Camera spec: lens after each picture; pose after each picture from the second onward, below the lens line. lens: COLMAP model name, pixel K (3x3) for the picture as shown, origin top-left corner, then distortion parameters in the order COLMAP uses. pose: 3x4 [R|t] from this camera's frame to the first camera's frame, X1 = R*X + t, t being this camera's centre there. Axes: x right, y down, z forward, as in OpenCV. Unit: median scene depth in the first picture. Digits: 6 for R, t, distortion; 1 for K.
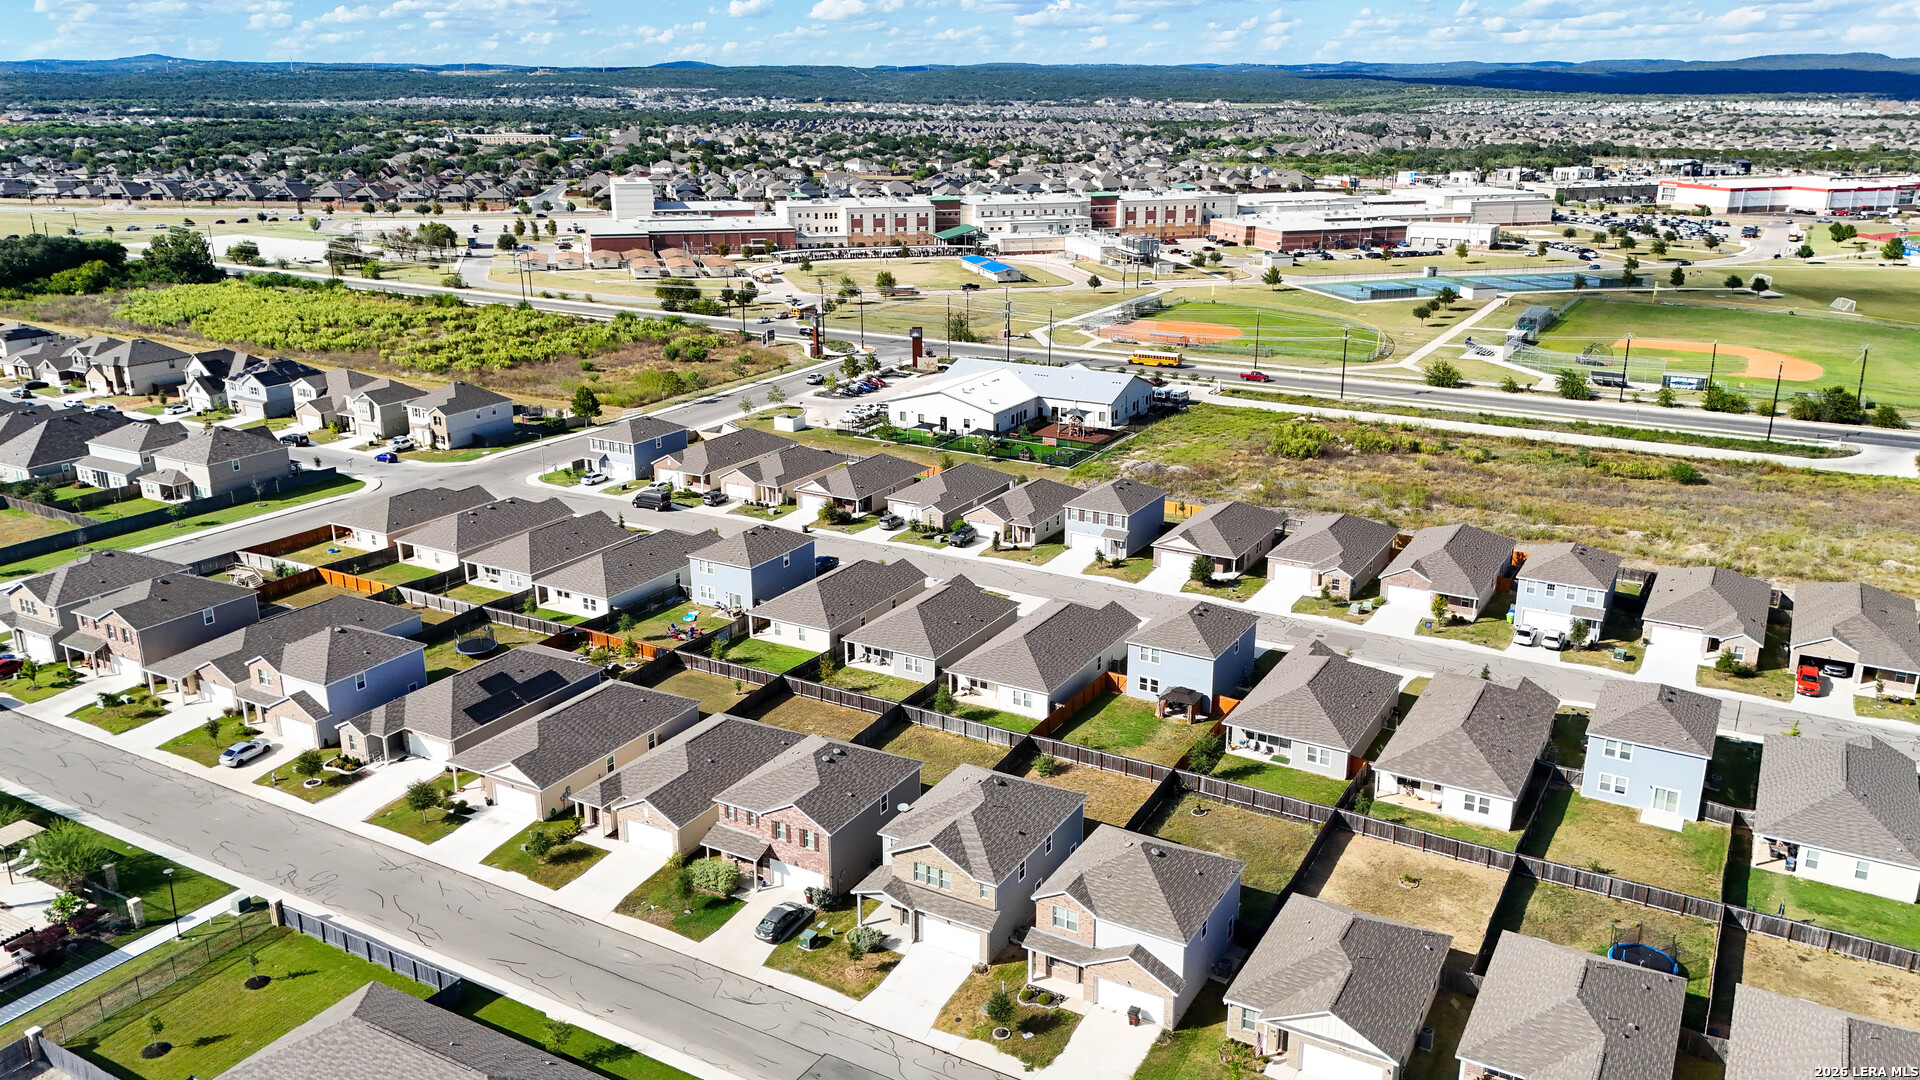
lens RADIAL K [[1443.1, 0, 960.0], [0, 1443.1, 540.0], [0, 0, 1]] dist [0.085264, -0.107316]
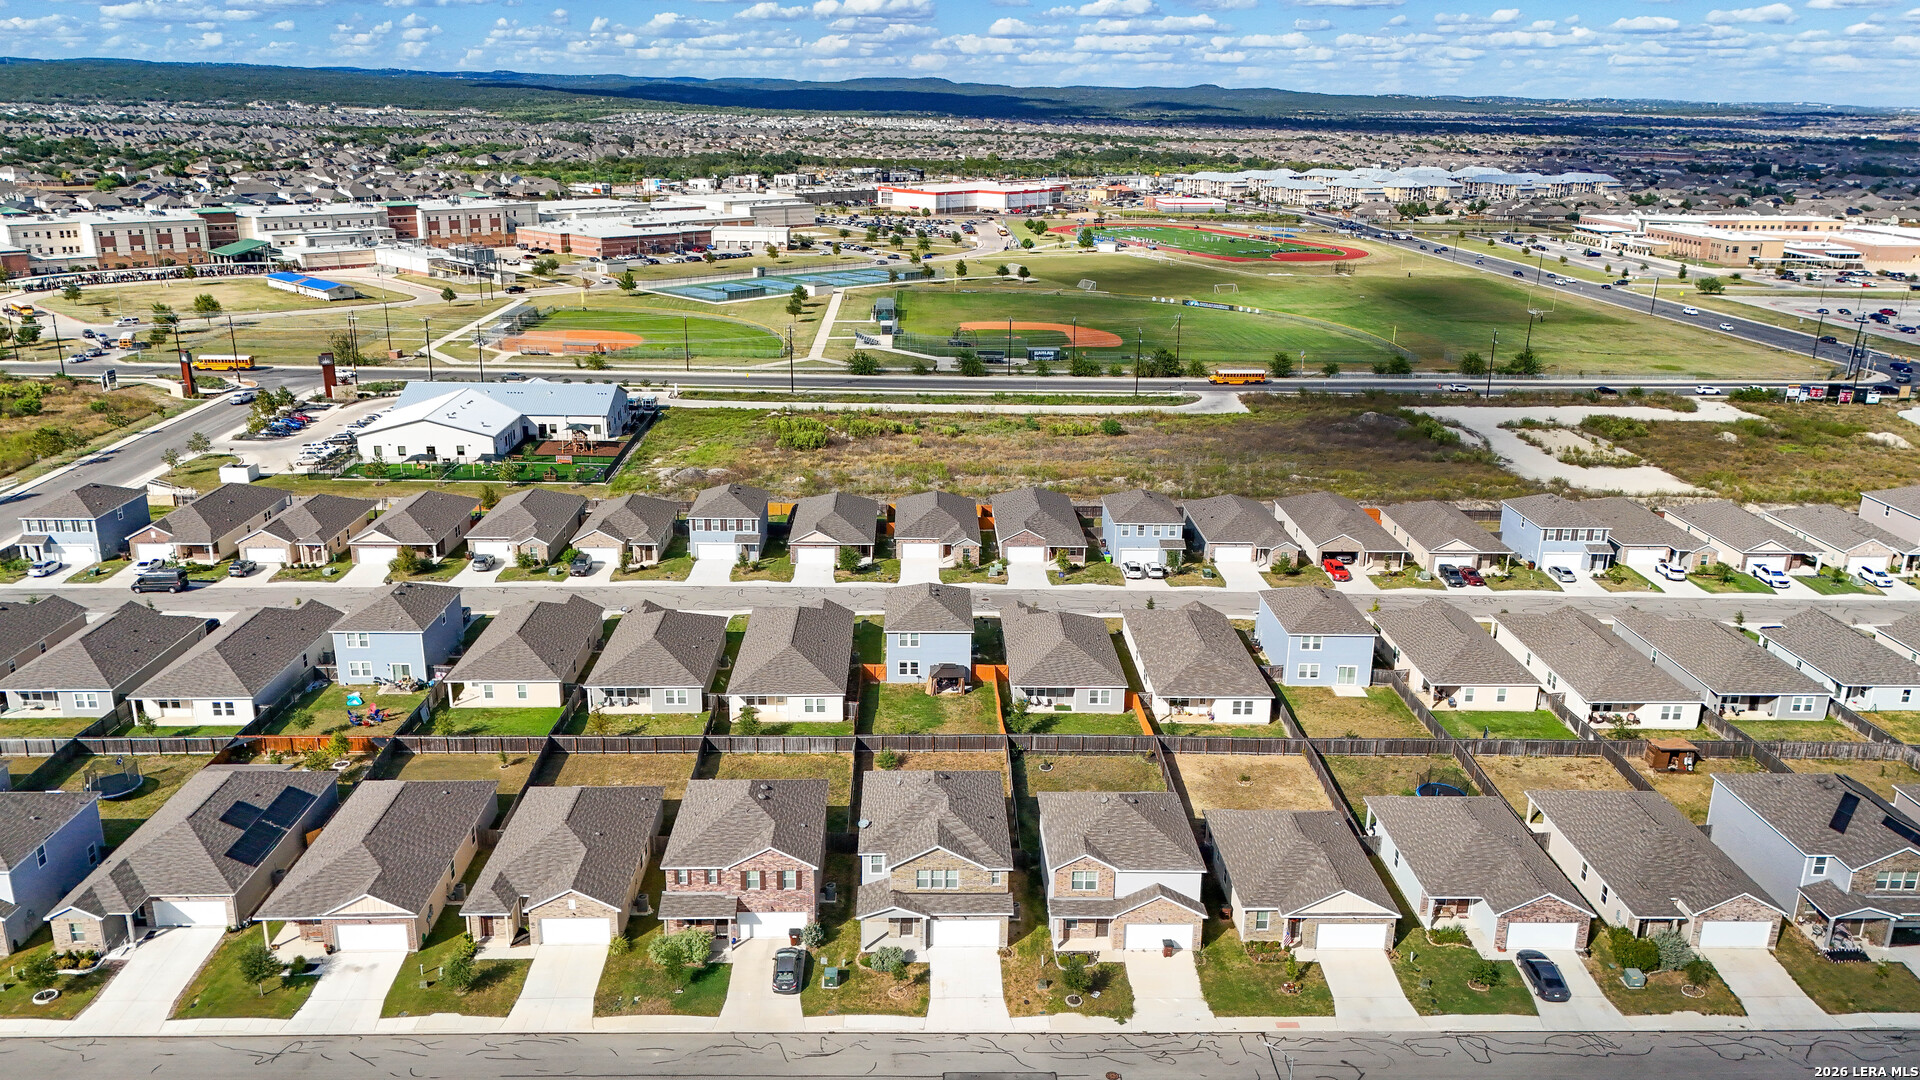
lens RADIAL K [[1396.9, 0, 960.0], [0, 1396.9, 540.0], [0, 0, 1]] dist [0.081532, -0.087453]
pose [[0.852845, -0.142506, 0.502342, -0.225426], [0.141012, 0.989150, 0.041203, -0.019515], [-0.502763, 0.035697, 0.863687, 0.066691]]
